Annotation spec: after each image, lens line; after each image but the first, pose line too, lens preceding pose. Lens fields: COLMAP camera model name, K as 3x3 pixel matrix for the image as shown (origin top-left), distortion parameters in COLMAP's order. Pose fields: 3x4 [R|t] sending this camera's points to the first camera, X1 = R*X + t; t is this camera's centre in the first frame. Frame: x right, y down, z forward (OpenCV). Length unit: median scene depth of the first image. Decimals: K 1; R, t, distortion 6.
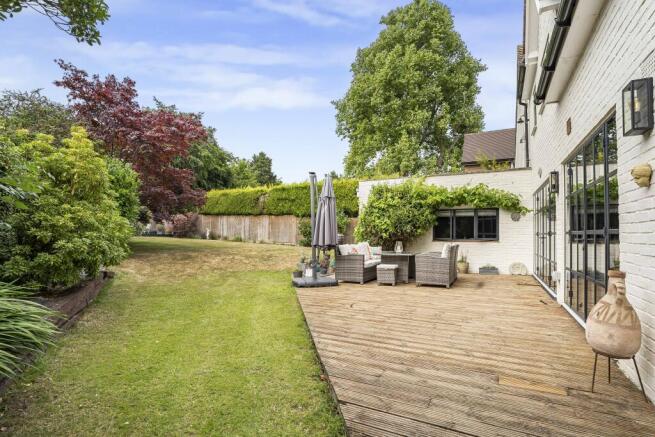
lens RADIAL K [[313.0, 0, 327.5], [0, 313.0, 218.5], [0, 0, 1]] dist [-0.045790, 0.000396]
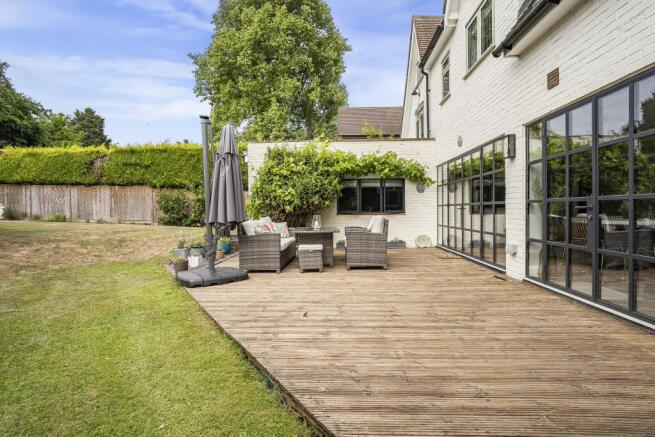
lens RADIAL K [[318.4, 0, 328.3], [0, 318.4, 212.5], [0, 0, 1]] dist [-0.051483, 0.027422]
pose [[0.903014, -0.017127, 0.429269, -0.043737], [-0.008300, 0.998323, 0.057290, 0.008510], [-0.429530, -0.055297, 0.901358, 0.110155]]
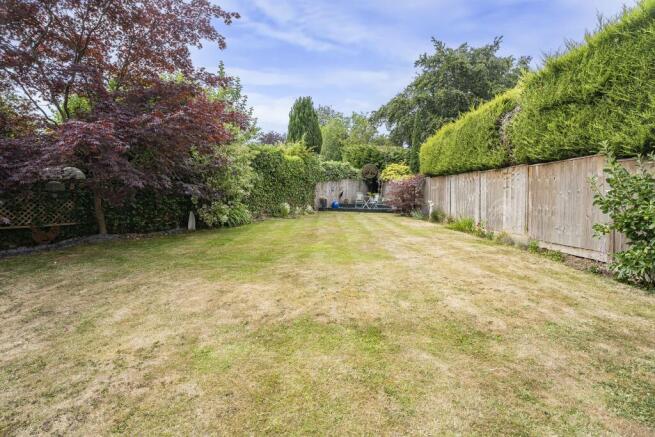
lens RADIAL K [[313.0, 0, 327.5], [0, 313.0, 218.5], [0, 0, 1]] dist [-0.045790, 0.000396]
pose [[0.545433, 0.038366, -0.837276, -0.018422], [0.047119, 0.995968, 0.076333, 0.015741], [0.836829, -0.081086, 0.541426, 0.721314]]
